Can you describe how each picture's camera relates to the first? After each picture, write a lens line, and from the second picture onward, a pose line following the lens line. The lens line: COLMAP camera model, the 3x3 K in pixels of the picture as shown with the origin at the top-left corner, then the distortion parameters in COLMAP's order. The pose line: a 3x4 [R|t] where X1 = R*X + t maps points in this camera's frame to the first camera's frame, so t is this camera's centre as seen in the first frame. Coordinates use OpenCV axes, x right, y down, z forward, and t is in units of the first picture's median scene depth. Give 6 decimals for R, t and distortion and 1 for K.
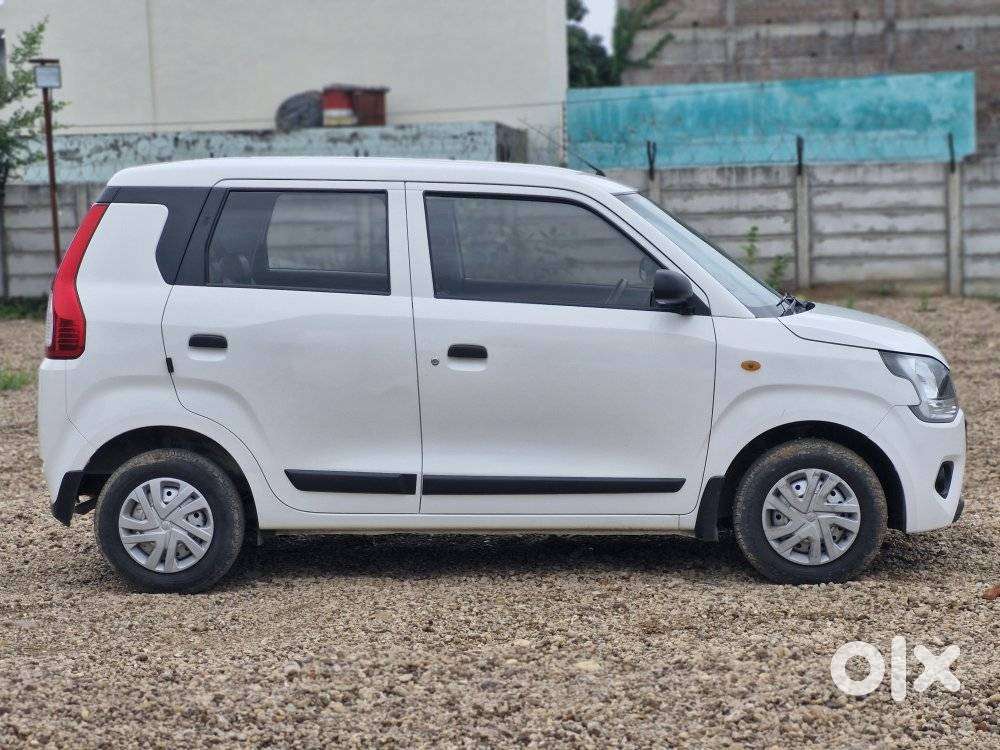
lens RADIAL K [[2178.0, 0, 500.0], [0, 2178.0, 375.0], [0, 0, 1]] dist [-0.146365, 2.100048]
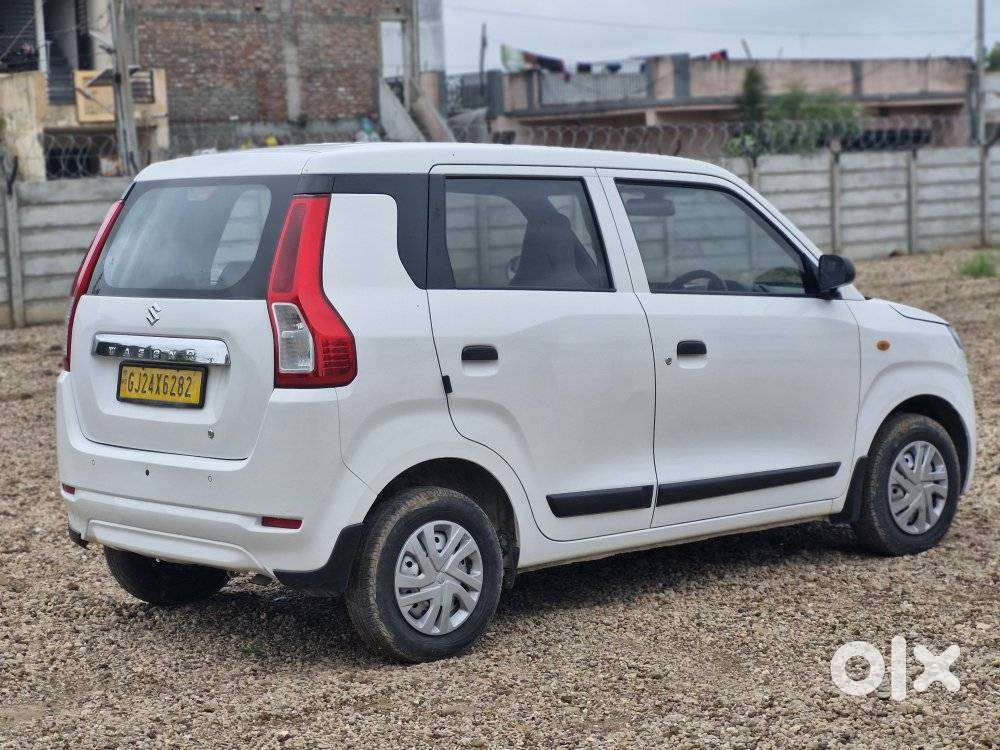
lens RADIAL K [[2178.0, 0, 500.0], [0, 2178.0, 375.0], [0, 0, 1]] dist [-0.146365, 2.100048]
pose [[0.711154, -0.063371, 0.700174, -0.292510], [0.085538, 0.996329, 0.003295, -0.003704], [-0.697813, 0.057549, 0.713964, 0.157008]]
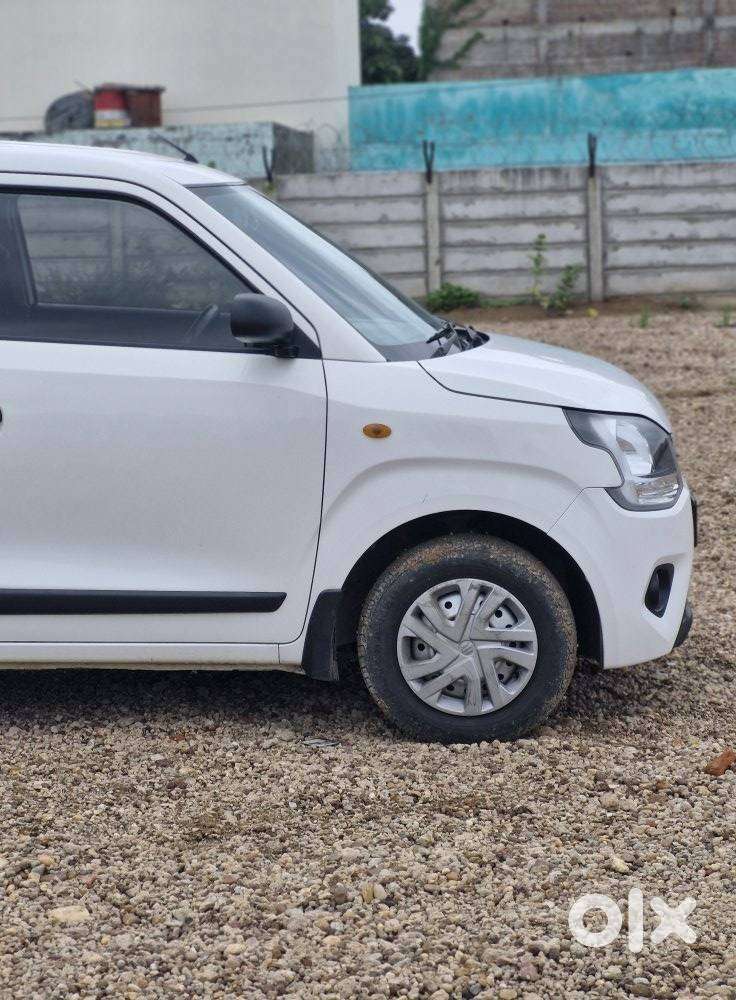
lens RADIAL K [[2050.8, 0, 364.6], [0, 2050.8, 456.2], [0, 0, 1]] dist [-0.045562, 0.753622]
pose [[0.999988, -0.004023, -0.002658, 0.045081], [0.004122, 0.999249, 0.038532, -0.008607], [0.002501, -0.038543, 0.999254, 0.138367]]
